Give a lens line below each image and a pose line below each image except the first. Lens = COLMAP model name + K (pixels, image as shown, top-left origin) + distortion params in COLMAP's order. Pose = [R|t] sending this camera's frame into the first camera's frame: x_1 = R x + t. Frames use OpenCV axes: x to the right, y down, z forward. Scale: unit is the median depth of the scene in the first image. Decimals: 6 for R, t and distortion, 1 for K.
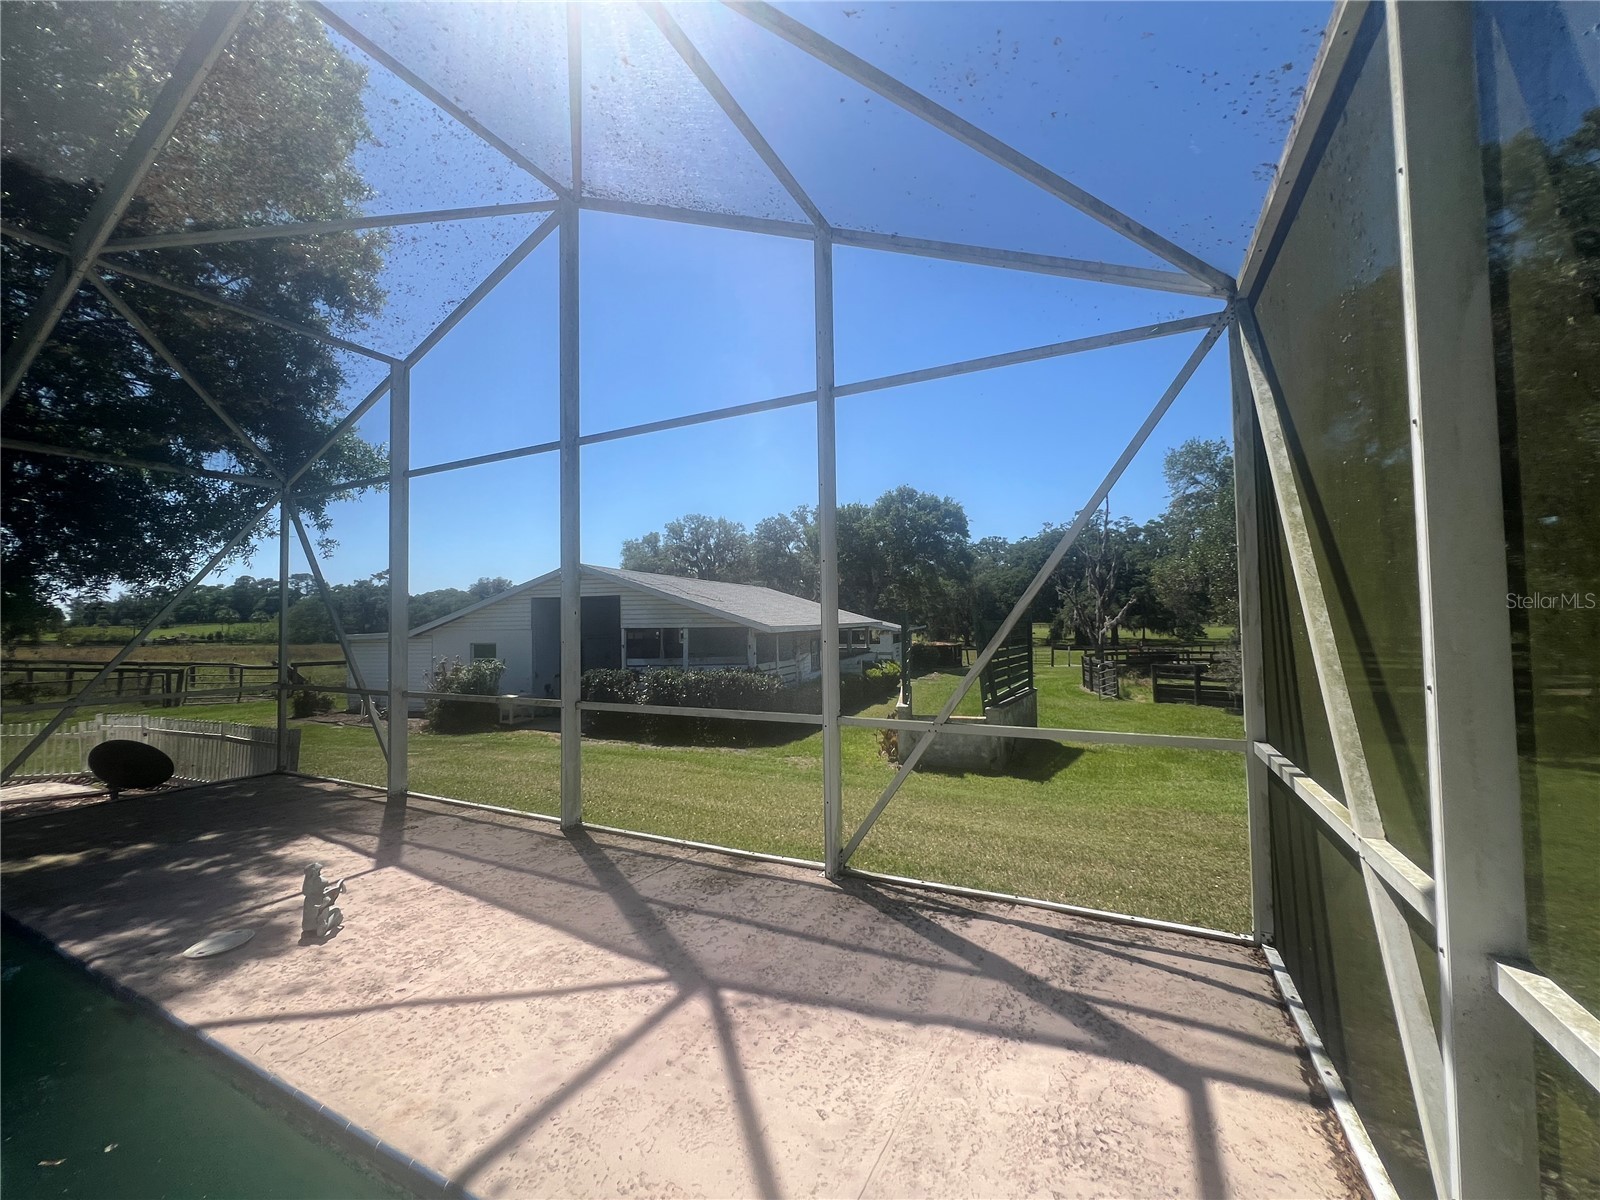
lens RADIAL K [[655.3, 0, 800.0], [0, 655.3, 600.0], [0, 0, 1]] dist [-0.003144, -0.000716]
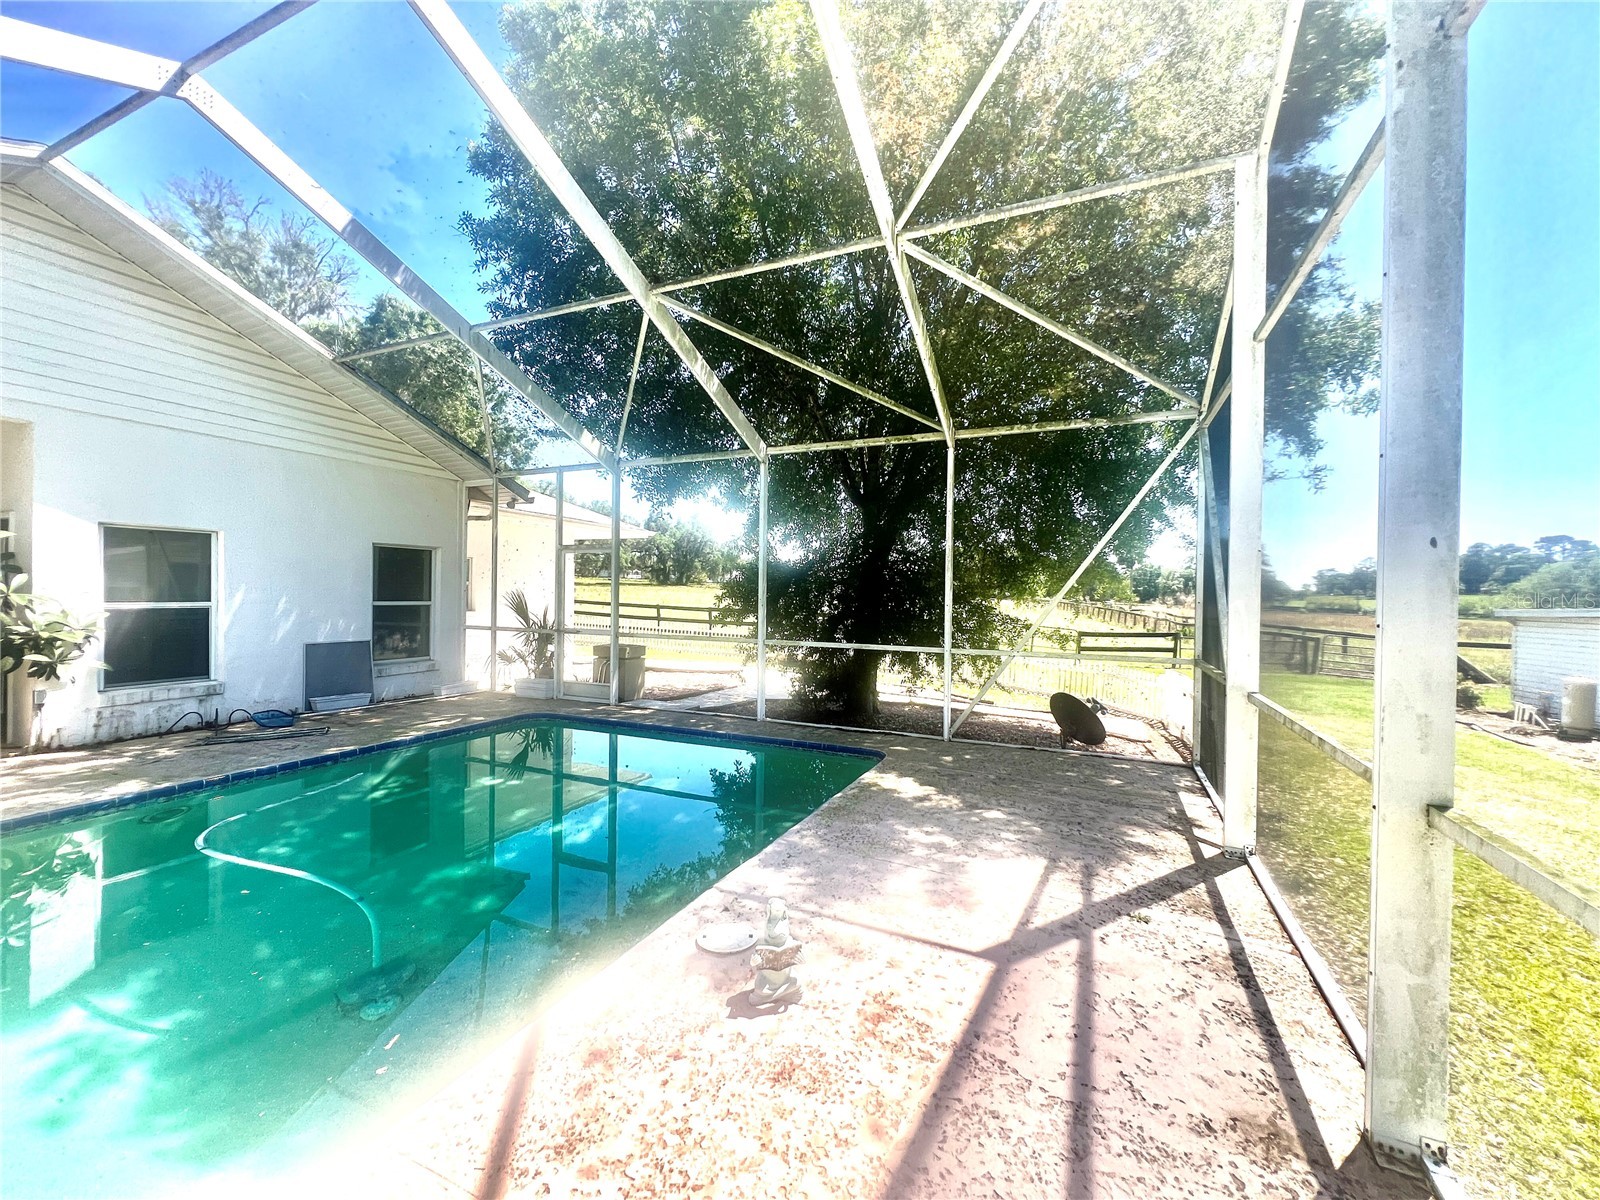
lens RADIAL K [[655.3, 0, 800.0], [0, 655.3, 600.0], [0, 0, 1]] dist [-0.003144, -0.000716]
pose [[0.035575, 0.018153, -0.999202, -0.028513], [0.022565, 0.999566, 0.018963, 0.048622], [0.999112, -0.023222, 0.035150, 0.714251]]
